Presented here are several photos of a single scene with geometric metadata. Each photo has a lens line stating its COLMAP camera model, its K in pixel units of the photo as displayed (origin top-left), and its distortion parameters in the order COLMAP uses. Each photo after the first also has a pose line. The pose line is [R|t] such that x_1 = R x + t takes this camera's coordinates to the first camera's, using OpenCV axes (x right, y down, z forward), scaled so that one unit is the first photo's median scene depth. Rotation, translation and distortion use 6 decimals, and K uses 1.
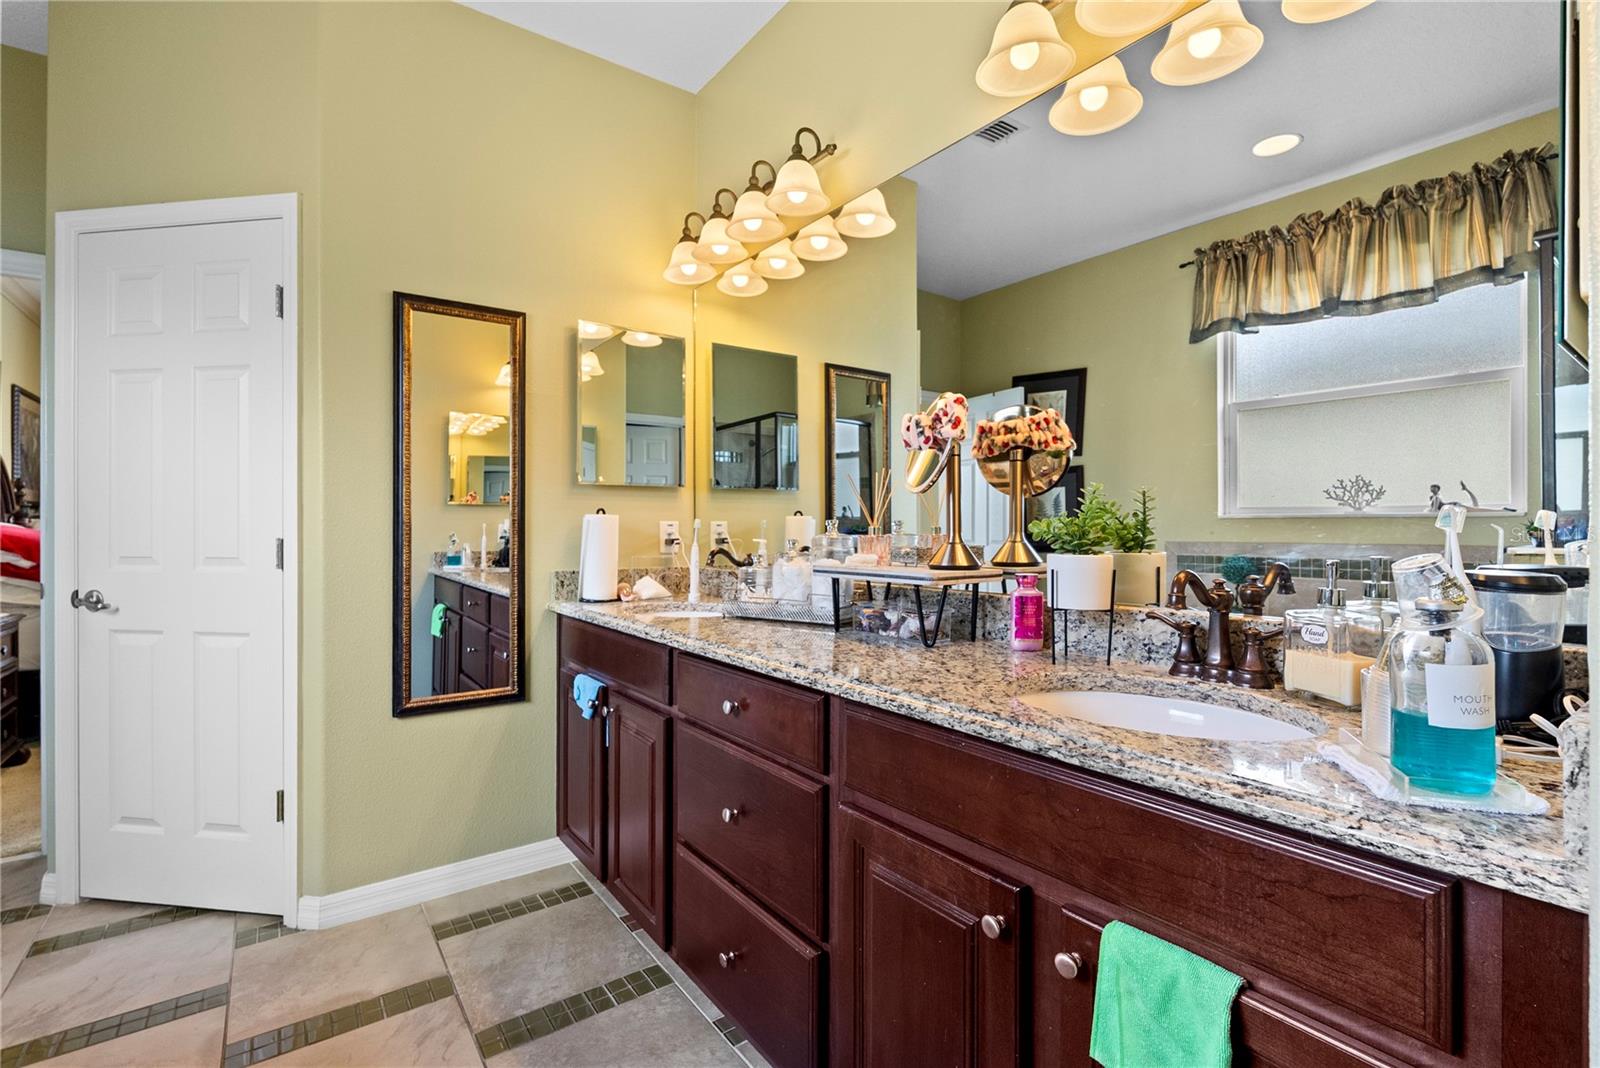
lens RADIAL K [[715.0, 0, 795.4], [0, 715.0, 524.6], [0, 0, 1]] dist [-0.004348, 0.001154]
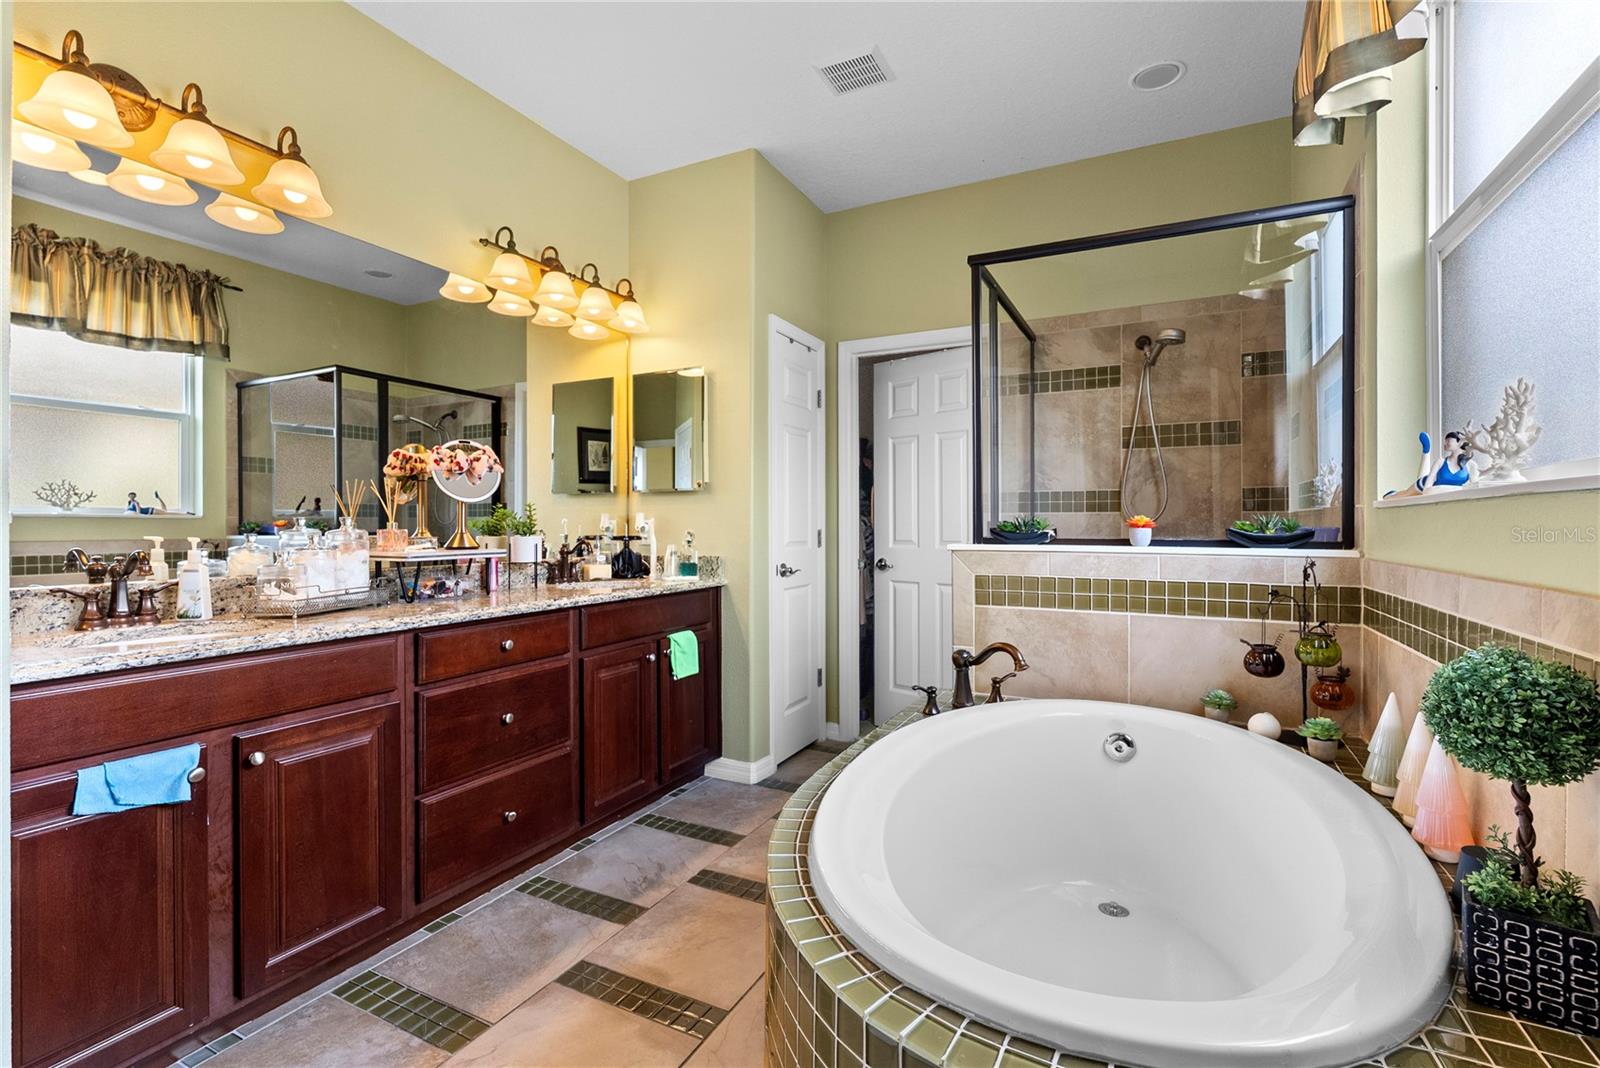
lens RADIAL K [[715.0, 0, 799.8], [0, 715.0, 526.7], [0, 0, 1]] dist [-0.004348, 0.001154]
pose [[-0.456809, -0.004192, 0.889555, -0.822304], [0.003927, 0.999970, 0.006729, 0.002128], [-0.889556, 0.006567, -0.456779, 0.554750]]
